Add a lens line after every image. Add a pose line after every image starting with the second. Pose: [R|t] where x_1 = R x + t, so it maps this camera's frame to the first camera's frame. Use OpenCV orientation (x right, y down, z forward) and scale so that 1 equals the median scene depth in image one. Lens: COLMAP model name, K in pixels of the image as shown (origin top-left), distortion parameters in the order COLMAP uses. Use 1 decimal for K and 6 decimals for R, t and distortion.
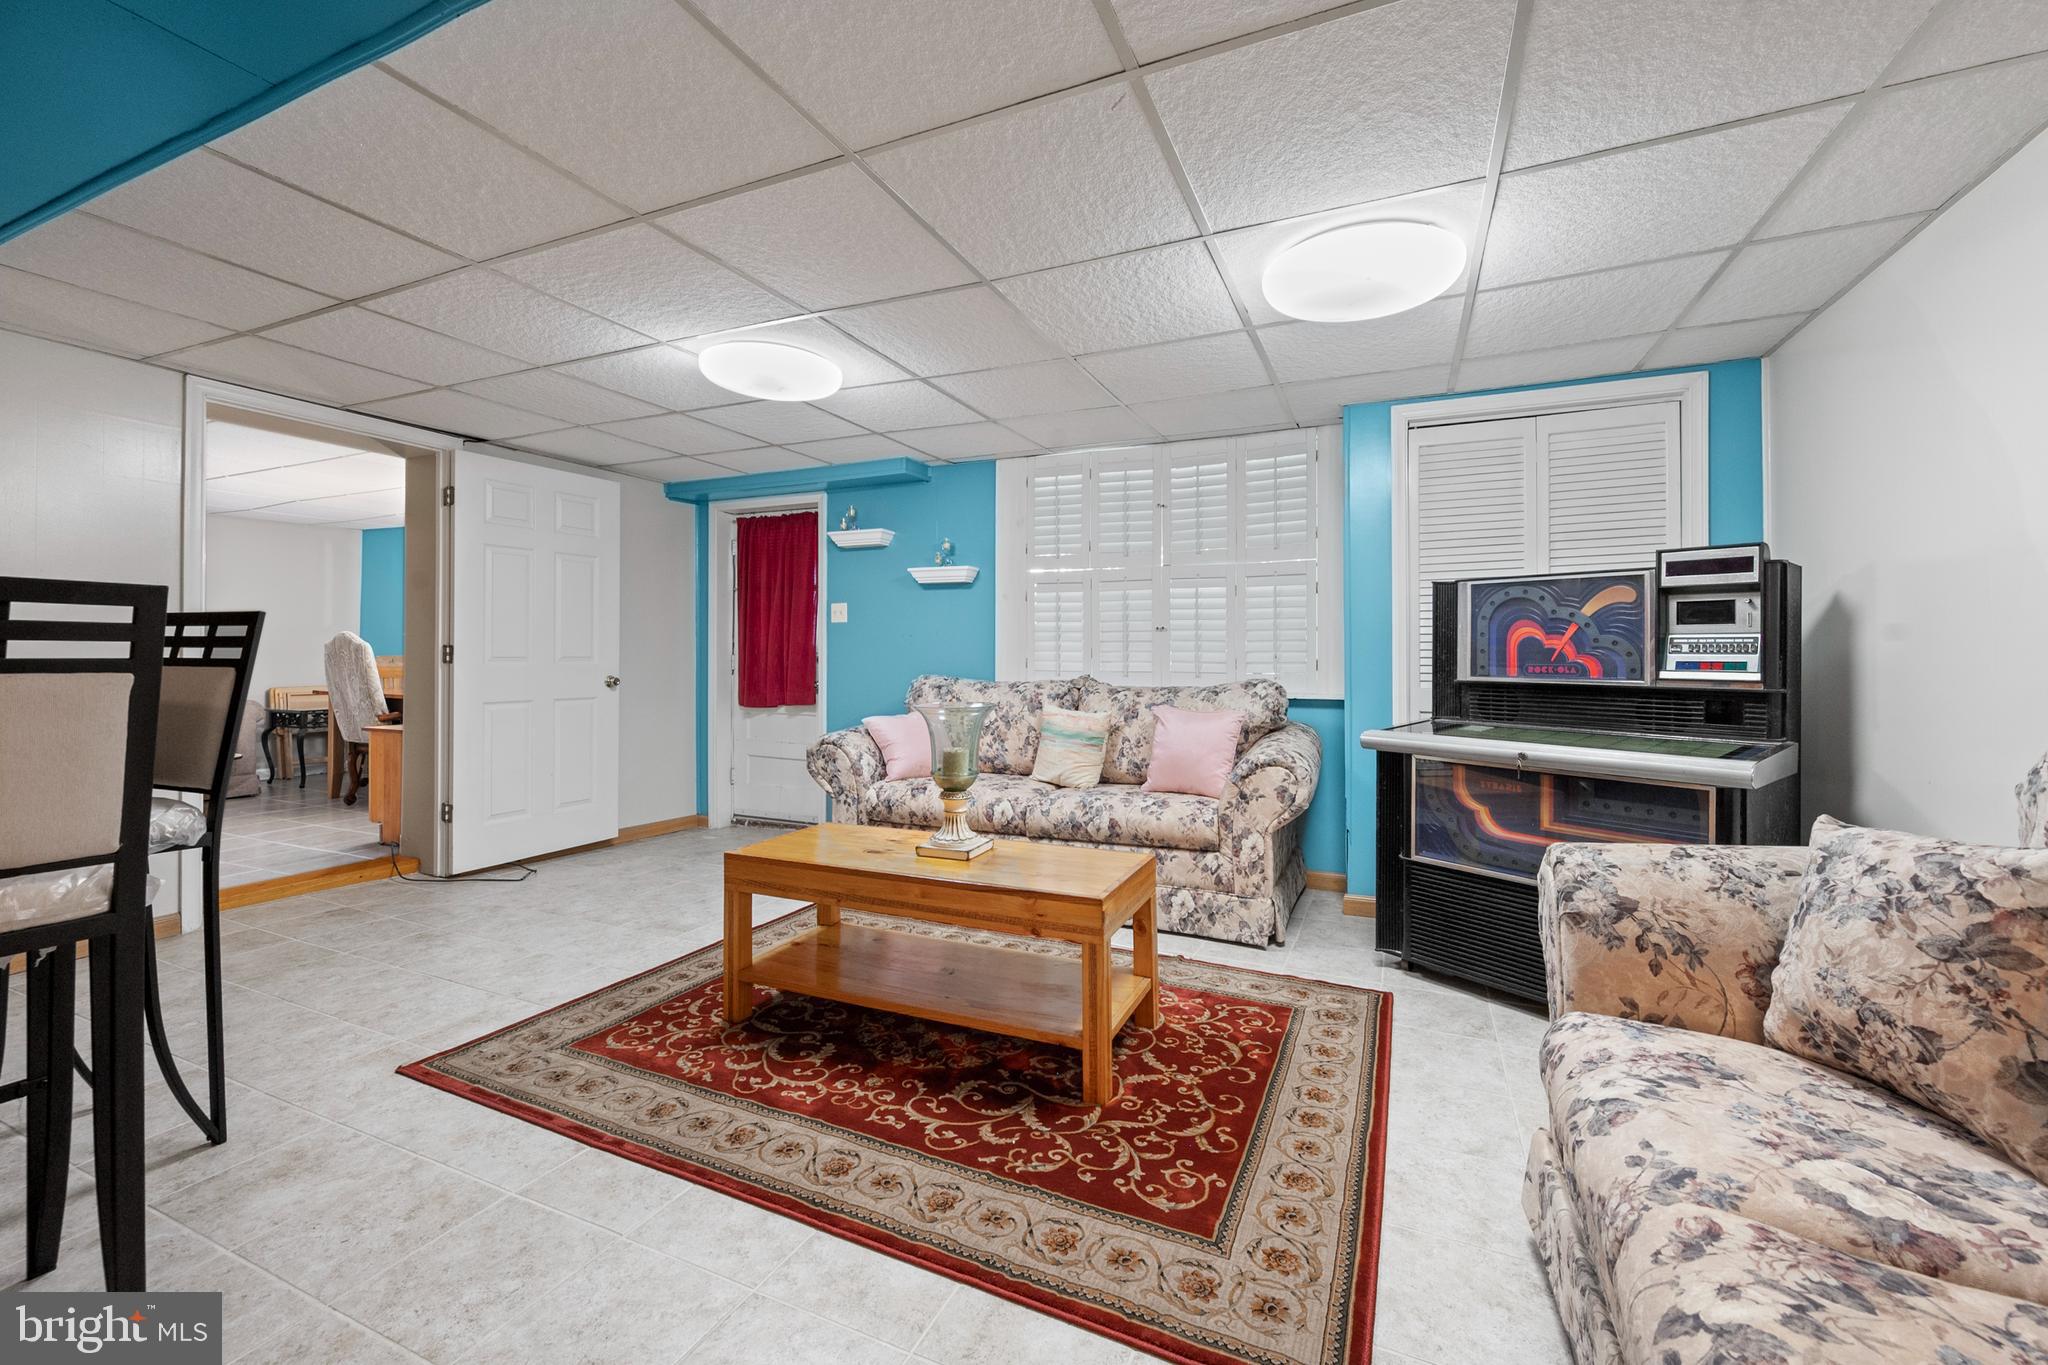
lens RADIAL K [[826.5, 0, 1036.0], [0, 826.5, 642.6], [0, 0, 1]] dist [-0.002007, 0.000222]
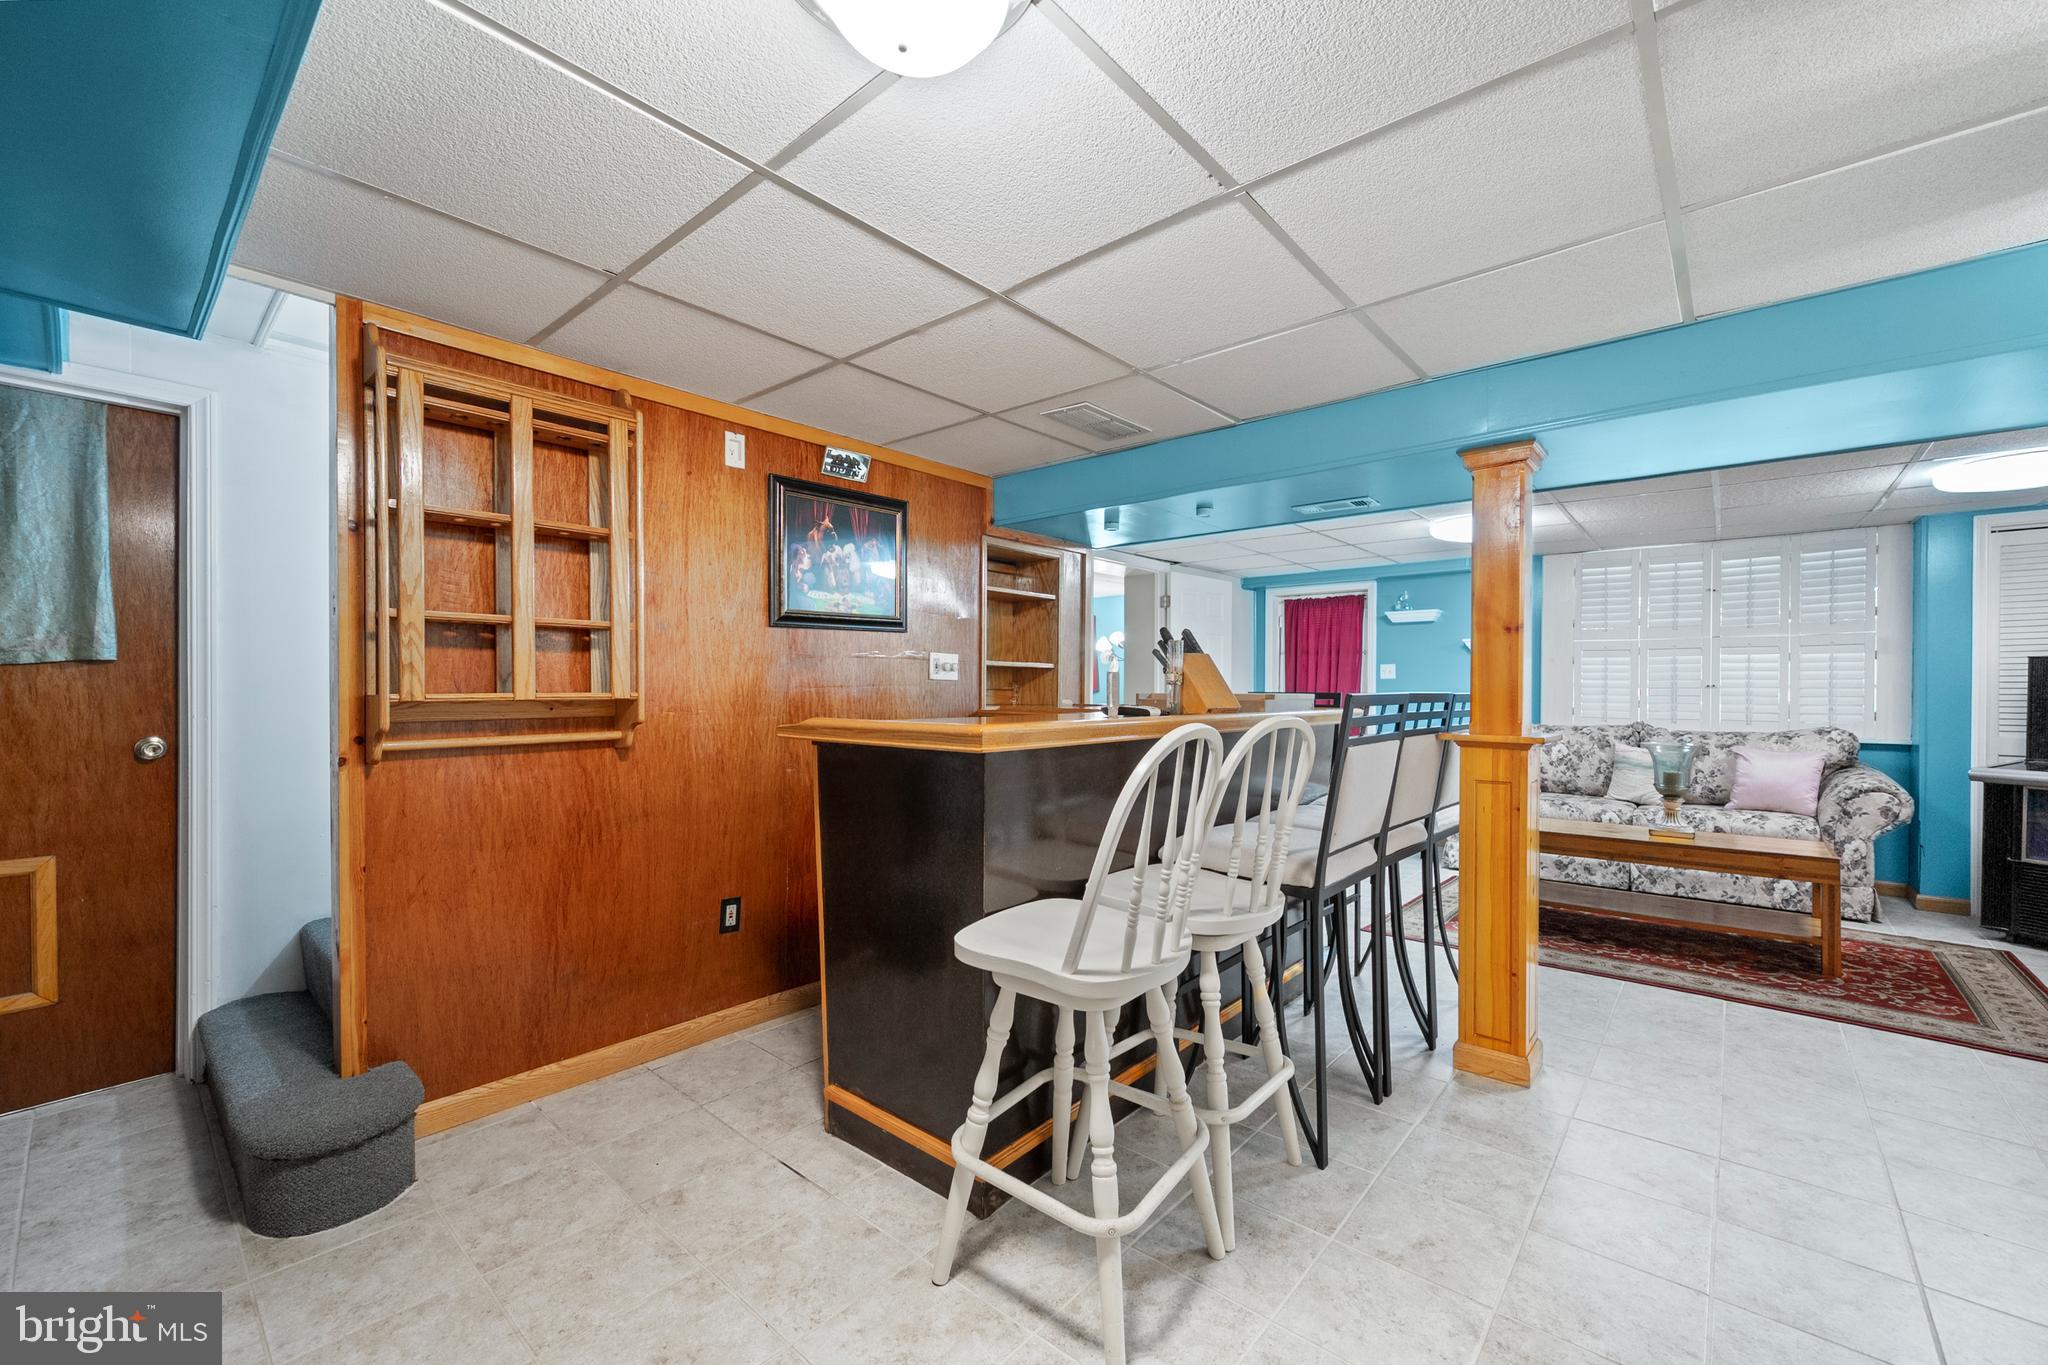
lens RADIAL K [[826.5, 0, 1021.4], [0, 826.5, 692.4], [0, 0, 1]] dist [-0.002007, 0.000222]
pose [[0.956179, 0.001018, -0.292782, -0.609439], [0.004681, 0.999813, 0.018762, -0.044484], [0.292746, -0.019310, 0.955995, -0.660942]]
